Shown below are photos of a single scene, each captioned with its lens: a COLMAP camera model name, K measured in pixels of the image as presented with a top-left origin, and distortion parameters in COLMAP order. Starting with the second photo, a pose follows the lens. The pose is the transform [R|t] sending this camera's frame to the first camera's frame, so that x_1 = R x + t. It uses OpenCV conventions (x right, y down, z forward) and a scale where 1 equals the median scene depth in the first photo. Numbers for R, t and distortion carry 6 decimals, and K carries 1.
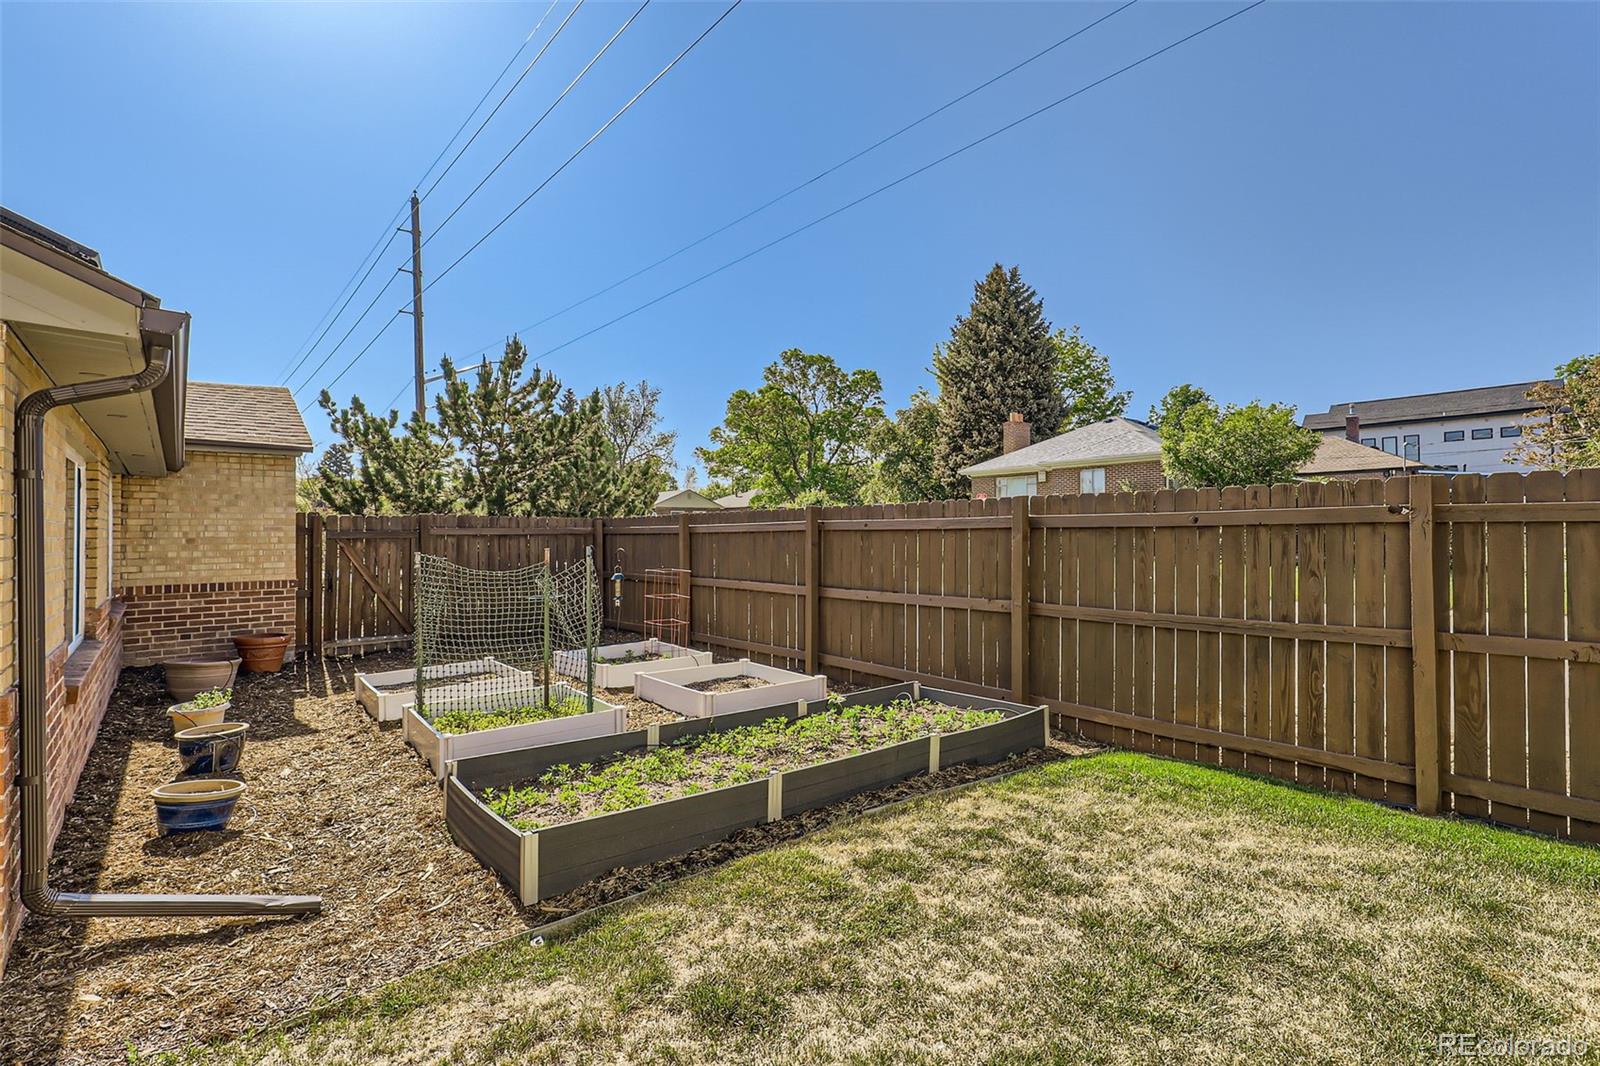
lens RADIAL K [[729.5, 0, 798.3], [0, 729.5, 526.7], [0, 0, 1]] dist [0.000748, -0.000085]
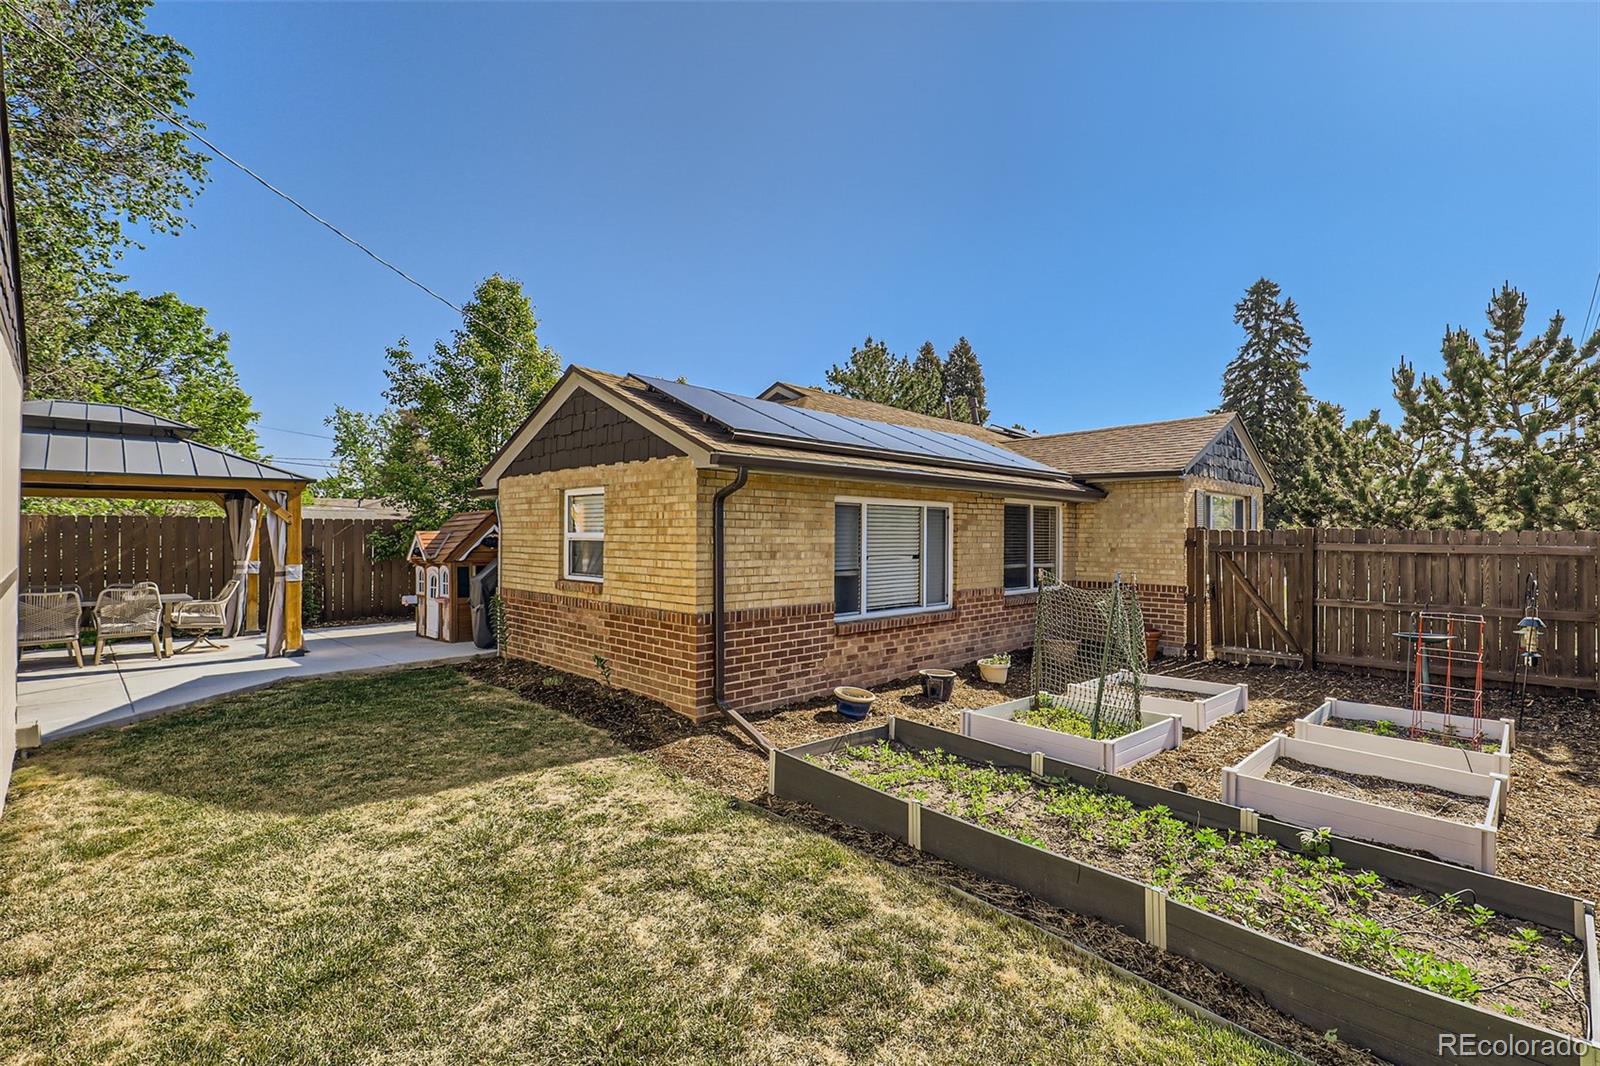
lens RADIAL K [[729.5, 0, 807.6], [0, 729.5, 529.7], [0, 0, 1]] dist [0.000748, -0.000085]
pose [[0.088365, 0.004611, -0.996078, 0.424110], [-0.001602, 0.999989, 0.004487, -0.021598], [0.996087, 0.001199, 0.088371, 0.328968]]
